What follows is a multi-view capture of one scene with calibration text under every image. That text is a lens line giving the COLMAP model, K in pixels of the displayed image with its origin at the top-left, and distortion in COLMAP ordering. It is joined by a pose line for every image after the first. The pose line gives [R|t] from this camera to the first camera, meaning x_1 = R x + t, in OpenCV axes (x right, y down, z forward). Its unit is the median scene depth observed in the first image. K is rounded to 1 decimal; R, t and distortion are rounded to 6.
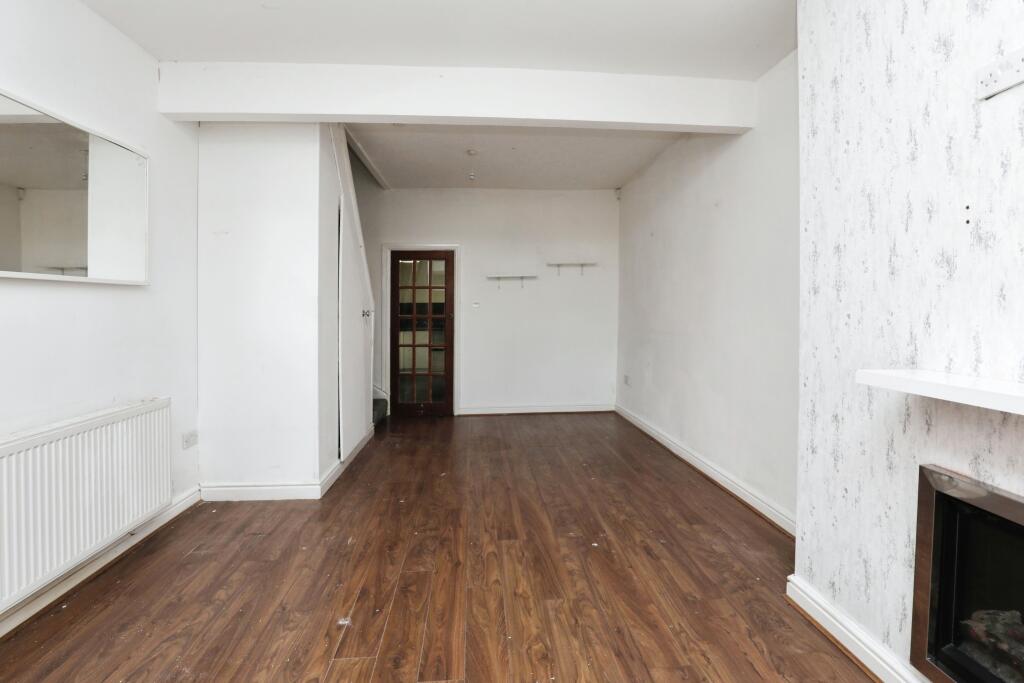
lens RADIAL K [[473.8, 0, 502.0], [0, 473.8, 315.1], [0, 0, 1]] dist [-0.032620, 0.003915]
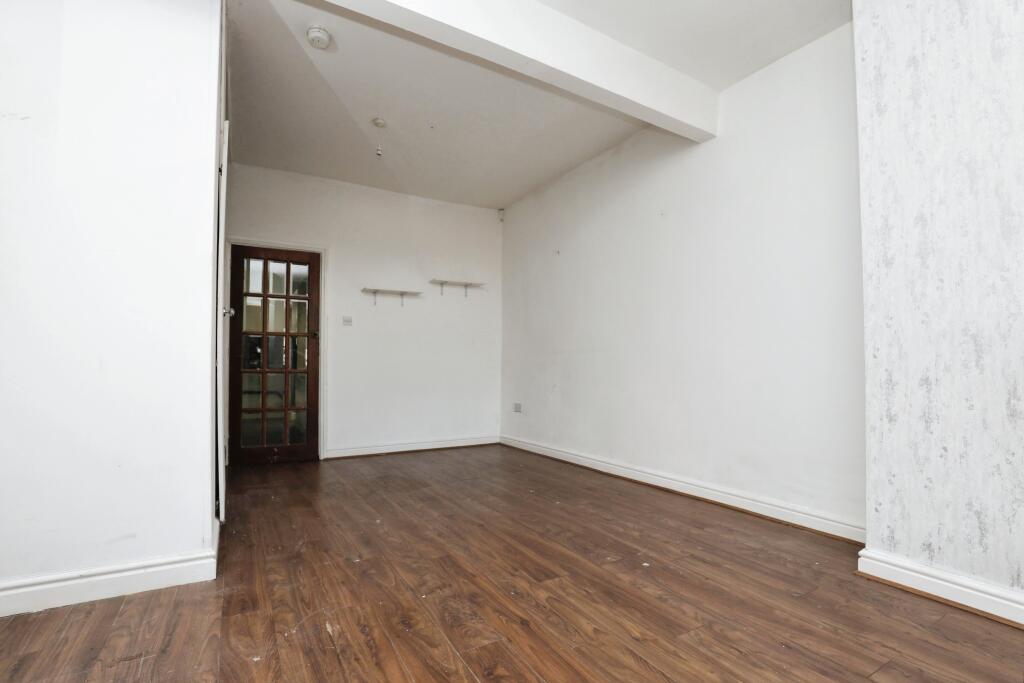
lens RADIAL K [[473.8, 0, 504.6], [0, 473.8, 363.4], [0, 0, 1]] dist [-0.032620, 0.003915]
pose [[0.897551, 0.013776, 0.440696, -0.397987], [-0.006199, 0.999807, -0.018630, 0.146328], [-0.440867, 0.013989, 0.897463, 0.351795]]
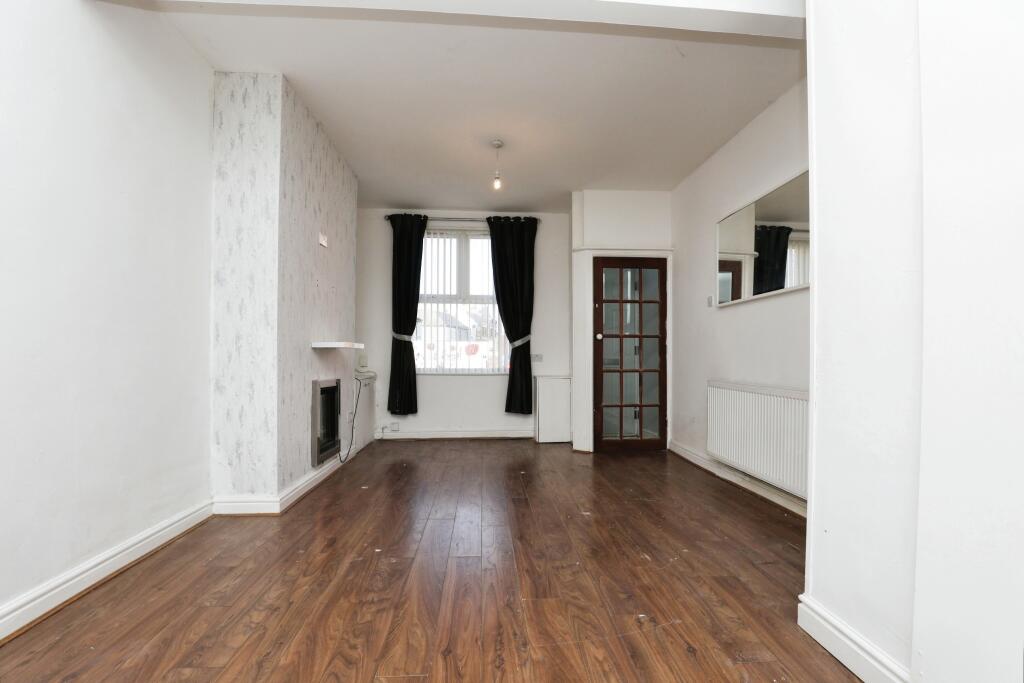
lens RADIAL K [[473.8, 0, 510.1], [0, 473.8, 348.4], [0, 0, 1]] dist [-0.032620, 0.003915]
pose [[-1.000000, 0.000232, -0.000415, -0.064461], [0.000235, 0.999976, -0.006923, 0.091699], [0.000413, -0.006923, -0.999976, 1.921521]]
